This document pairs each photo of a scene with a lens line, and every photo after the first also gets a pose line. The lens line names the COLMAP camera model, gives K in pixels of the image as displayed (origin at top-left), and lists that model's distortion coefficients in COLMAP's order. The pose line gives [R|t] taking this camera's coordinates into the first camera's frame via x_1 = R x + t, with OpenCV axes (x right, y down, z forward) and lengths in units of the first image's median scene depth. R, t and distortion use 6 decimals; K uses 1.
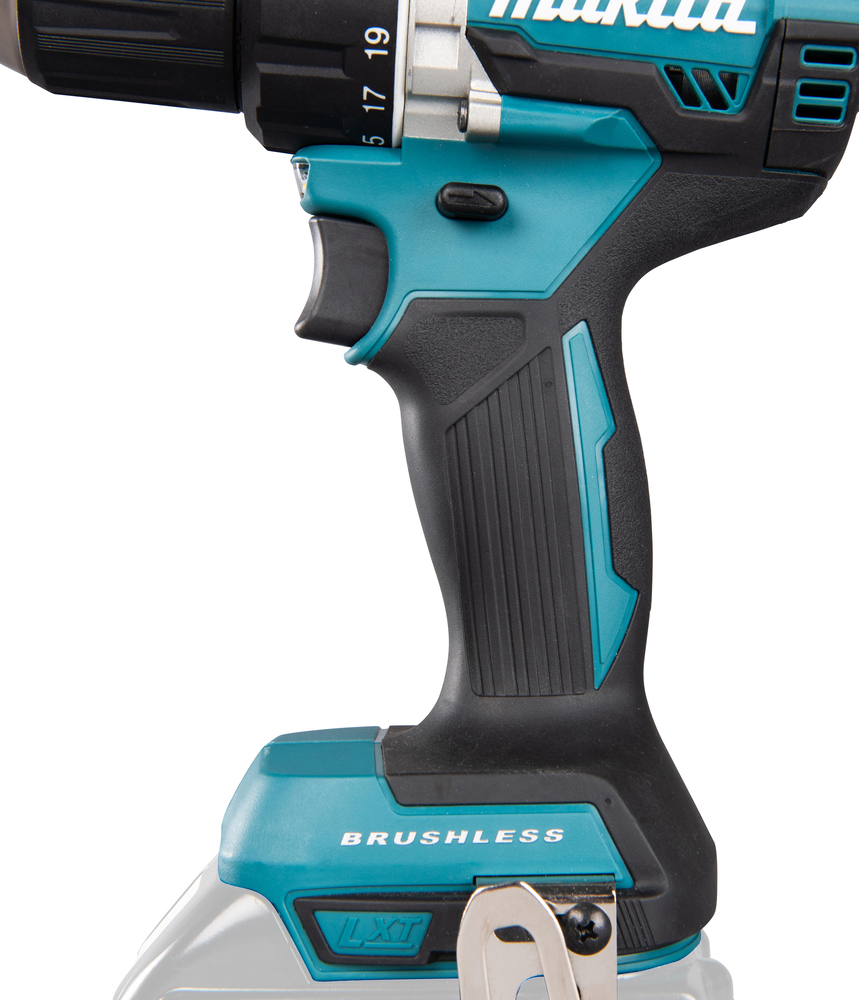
lens RADIAL K [[1778.1, 0, 419.2], [0, 1778.1, 494.8], [0, 0, 1]] dist [0.323193, 0.000000]
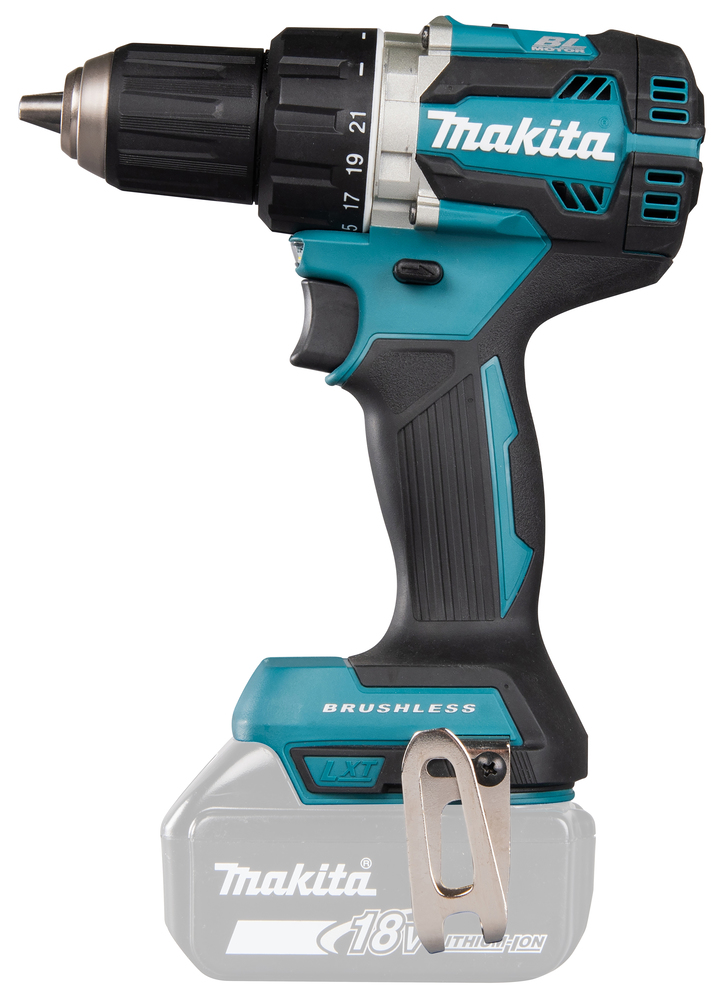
lens RADIAL K [[1766.2, 0, 362.5], [0, 1766.2, 498.1], [0, 0, 1]] dist [0.431603, 0.000000]
pose [[0.999912, 0.013228, -0.000298, -0.012401], [-0.013231, 0.999753, -0.017861, 0.043429], [0.000061, 0.017863, 0.999840, -0.420120]]
